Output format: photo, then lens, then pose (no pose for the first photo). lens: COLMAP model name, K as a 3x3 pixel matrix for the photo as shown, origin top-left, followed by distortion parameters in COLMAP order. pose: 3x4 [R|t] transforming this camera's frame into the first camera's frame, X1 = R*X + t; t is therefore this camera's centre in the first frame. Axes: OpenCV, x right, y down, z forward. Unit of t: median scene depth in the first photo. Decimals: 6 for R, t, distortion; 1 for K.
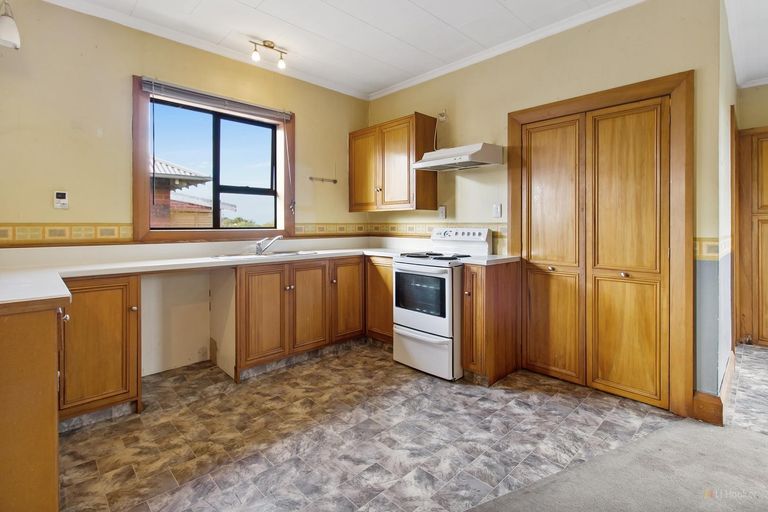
lens RADIAL K [[364.5, 0, 384.1], [0, 364.5, 225.7], [0, 0, 1]] dist [-0.000400, 0.000132]
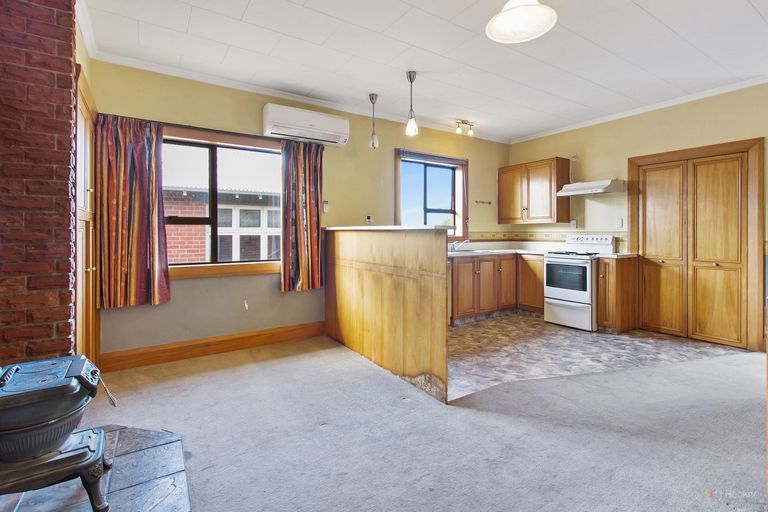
lens RADIAL K [[362.4, 0, 383.8], [0, 362.4, 234.9], [0, 0, 1]] dist [-0.000096, -0.000479]
pose [[0.982496, -0.000211, -0.186281, -0.373614], [0.000639, 0.999997, 0.002236, 0.002005], [0.186280, -0.002316, 0.982494, -0.657659]]
